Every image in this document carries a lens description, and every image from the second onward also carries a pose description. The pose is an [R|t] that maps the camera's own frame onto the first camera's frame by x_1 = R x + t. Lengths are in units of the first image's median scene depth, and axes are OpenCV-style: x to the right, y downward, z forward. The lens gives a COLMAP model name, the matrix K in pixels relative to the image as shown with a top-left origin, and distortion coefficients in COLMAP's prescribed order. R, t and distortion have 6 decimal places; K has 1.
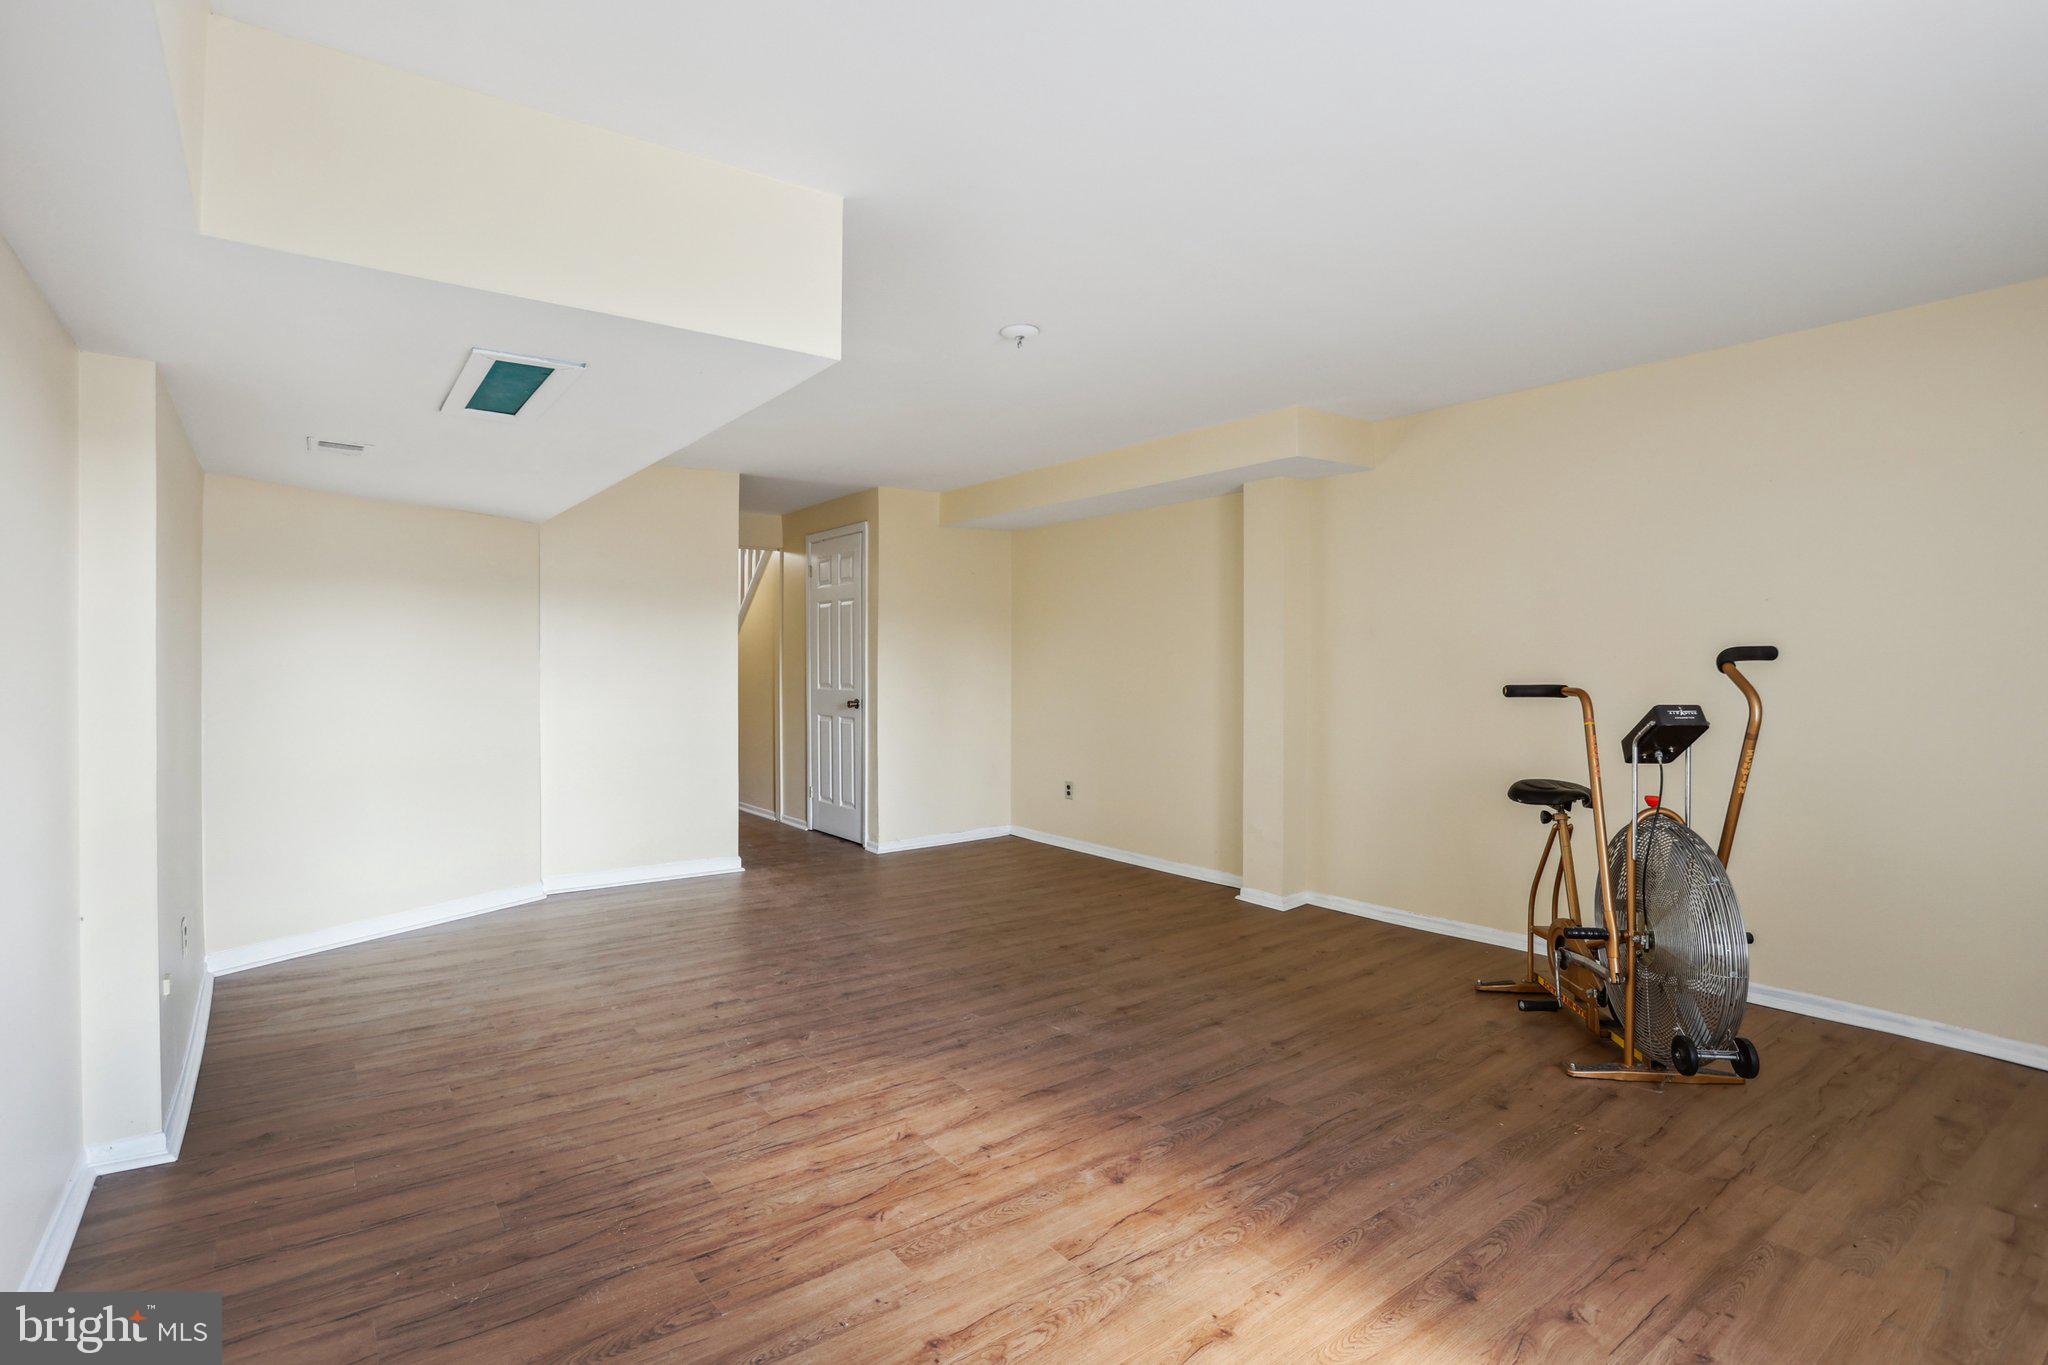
lens RADIAL K [[994.6, 0, 1008.1], [0, 994.6, 669.8], [0, 0, 1]] dist [-0.055339, 0.045755]
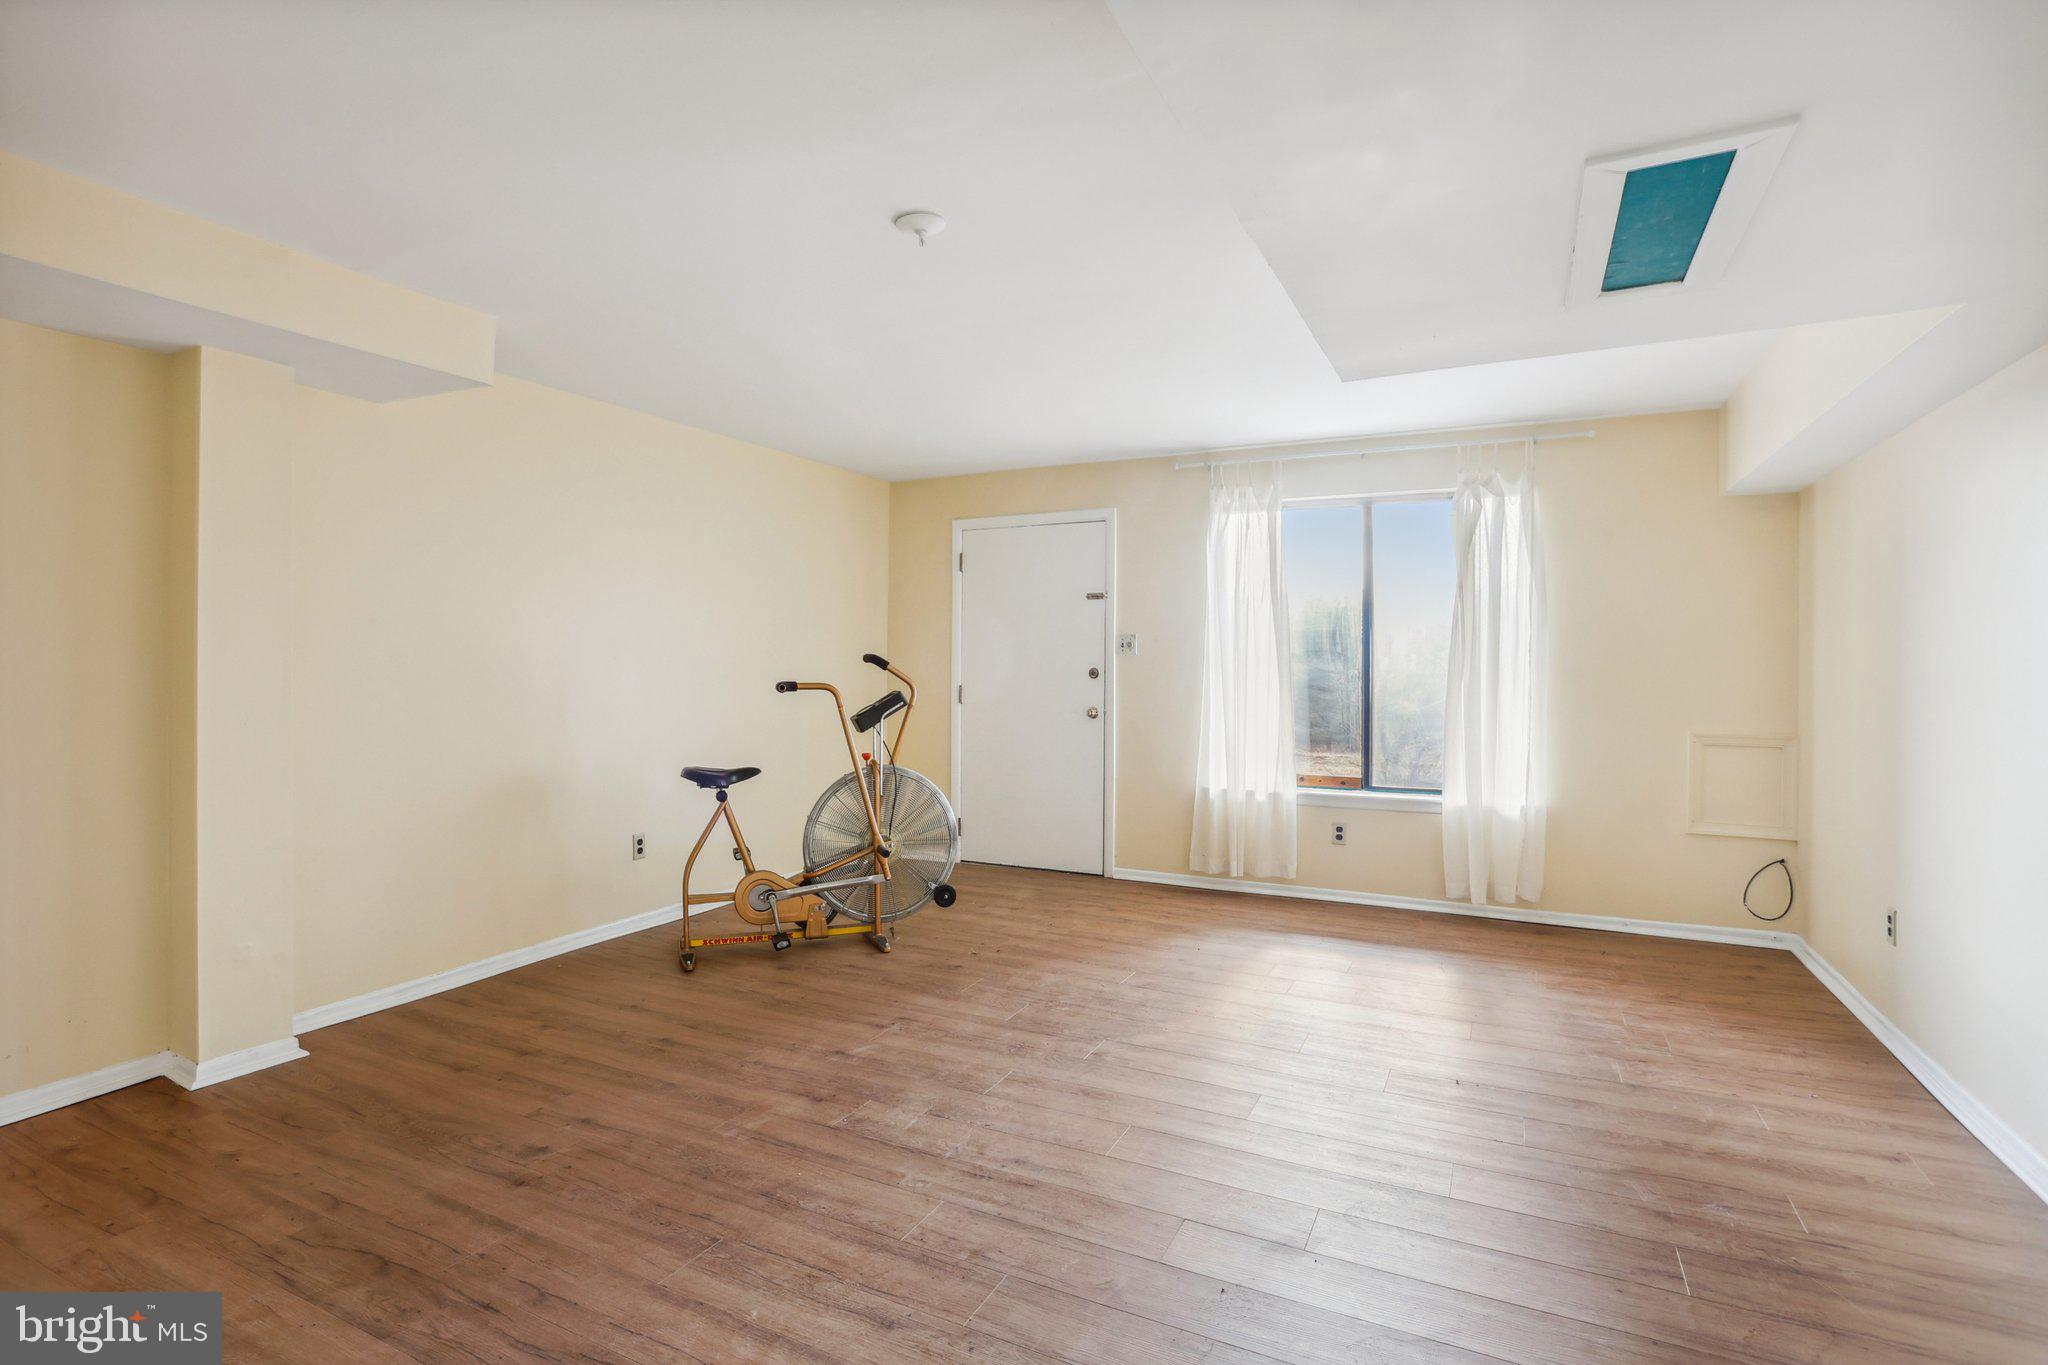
lens RADIAL K [[994.6, 0, 1008.1], [0, 994.6, 669.8], [0, 0, 1]] dist [-0.055339, 0.045755]
pose [[-0.442522, 0.000446, 0.896758, -0.662272], [0.001123, 0.999999, 0.000057, 0.001845], [-0.896757, 0.001032, -0.442522, 1.227743]]
